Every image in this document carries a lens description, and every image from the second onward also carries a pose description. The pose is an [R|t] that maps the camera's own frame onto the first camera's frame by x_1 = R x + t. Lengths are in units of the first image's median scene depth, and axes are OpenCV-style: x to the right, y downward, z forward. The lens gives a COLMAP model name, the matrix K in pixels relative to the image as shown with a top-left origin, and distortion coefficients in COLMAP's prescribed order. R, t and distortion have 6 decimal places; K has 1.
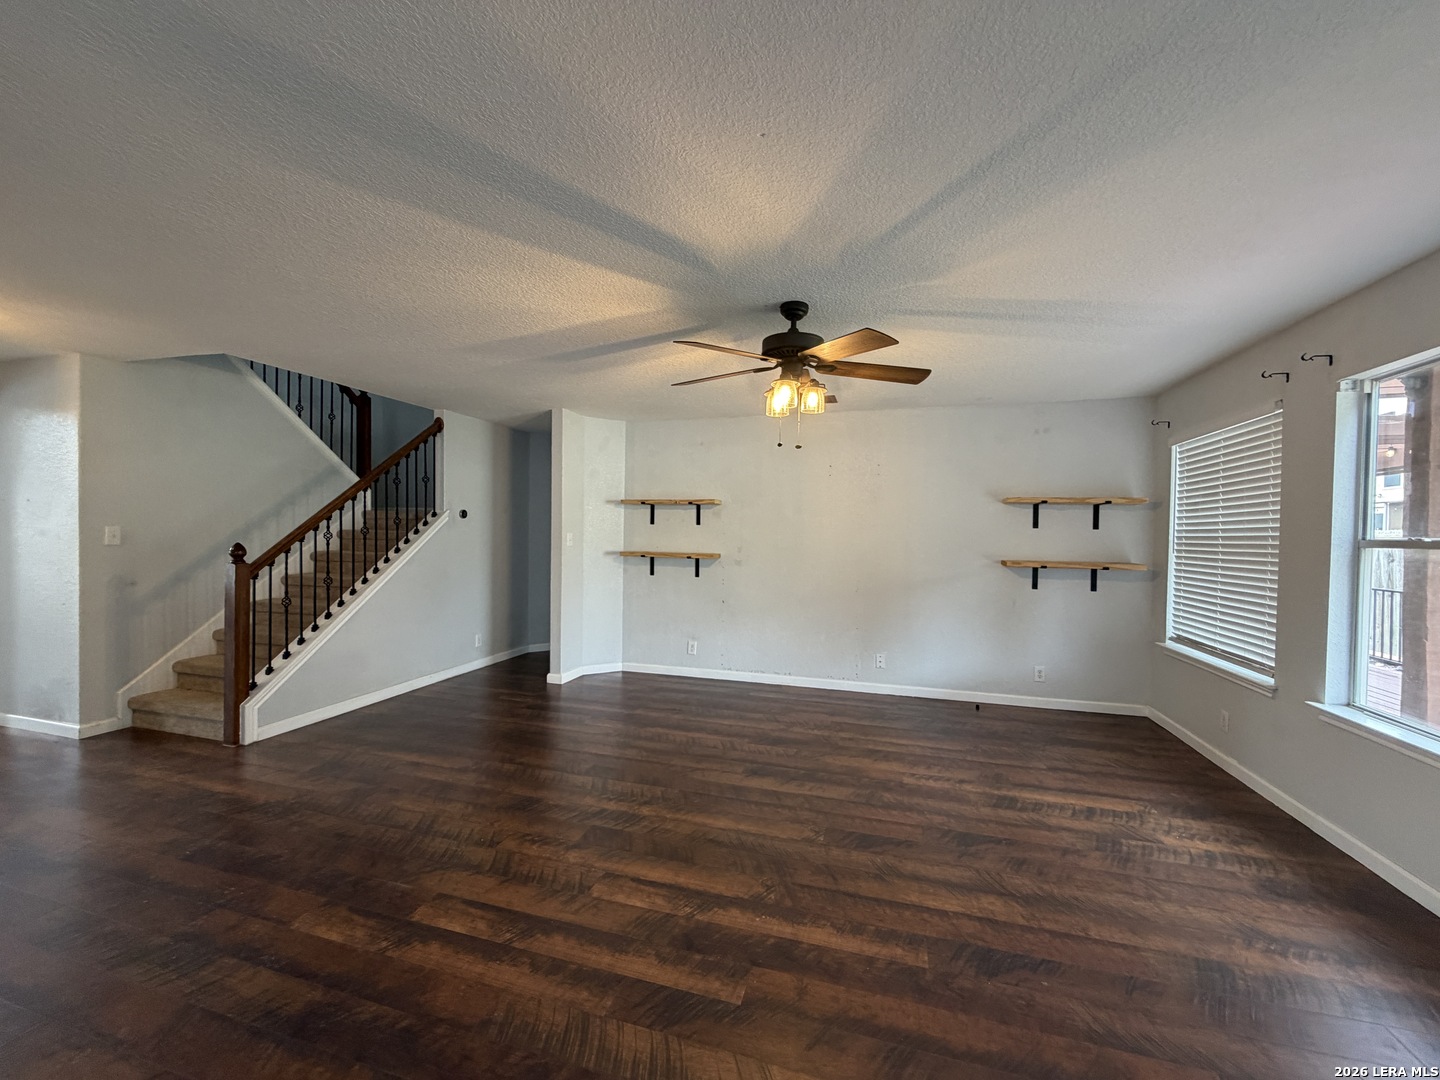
lens RADIAL K [[583.3, 0, 712.8], [0, 583.3, 537.6], [0, 0, 1]] dist [-0.001849, 0.000008]
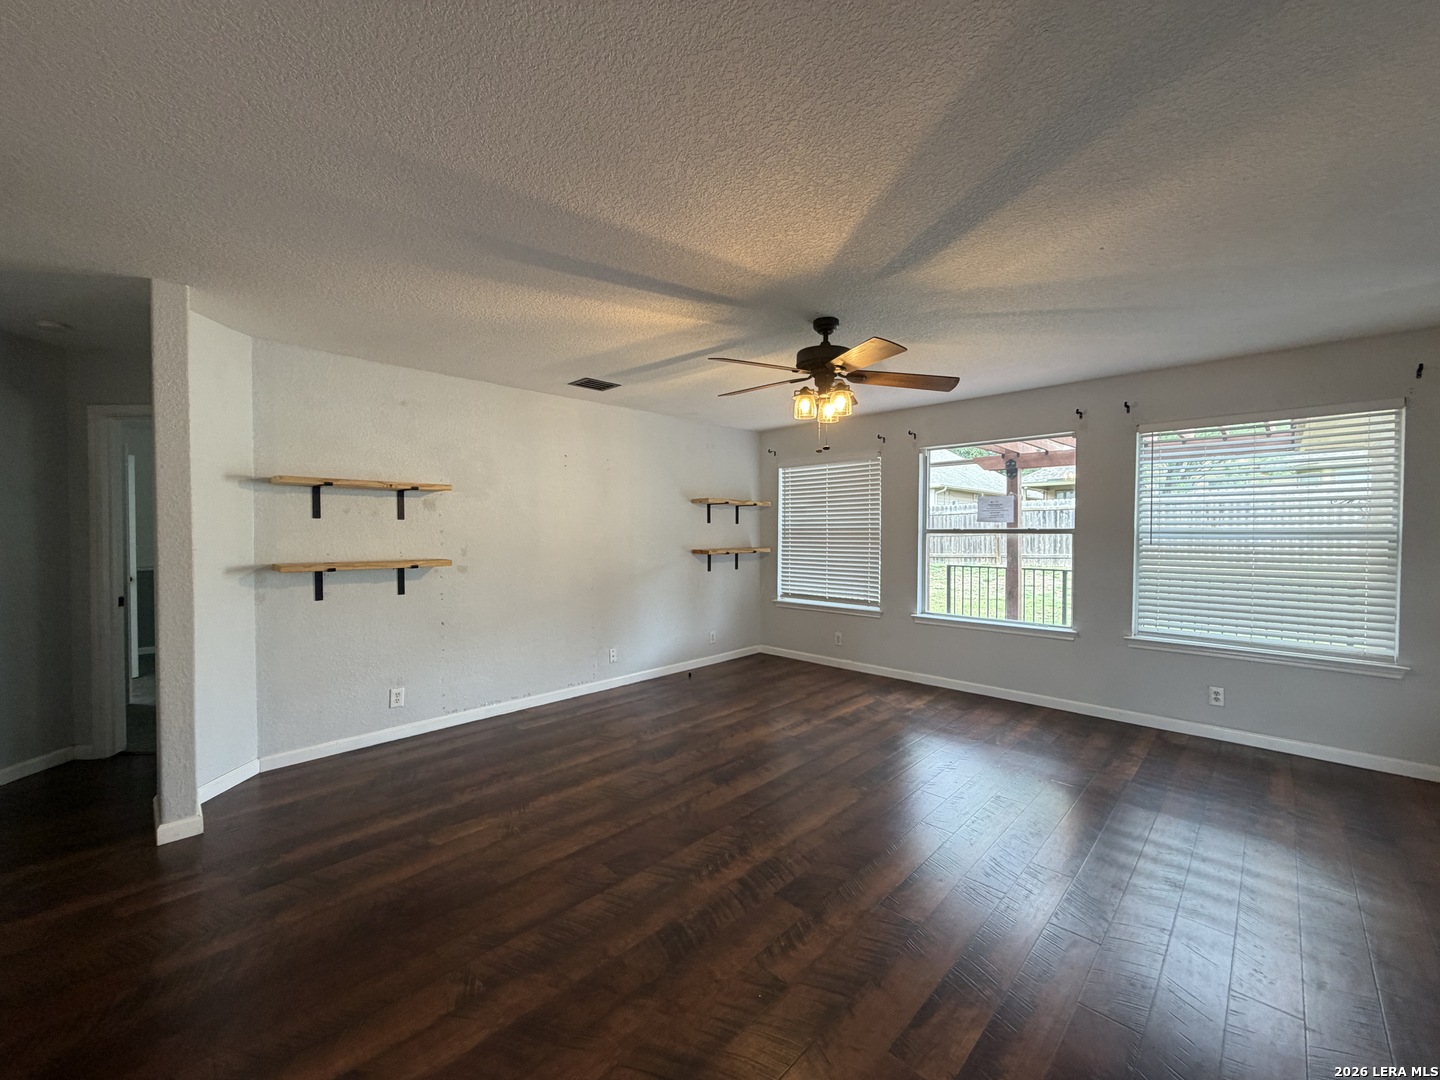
lens RADIAL K [[583.3, 0, 712.4], [0, 583.3, 540.2], [0, 0, 1]] dist [-0.001849, 0.000008]
pose [[0.454151, -0.030590, 0.890399, -0.648772], [0.012993, 0.999532, 0.027712, -0.016003], [-0.890830, -0.001017, 0.454336, 0.482305]]
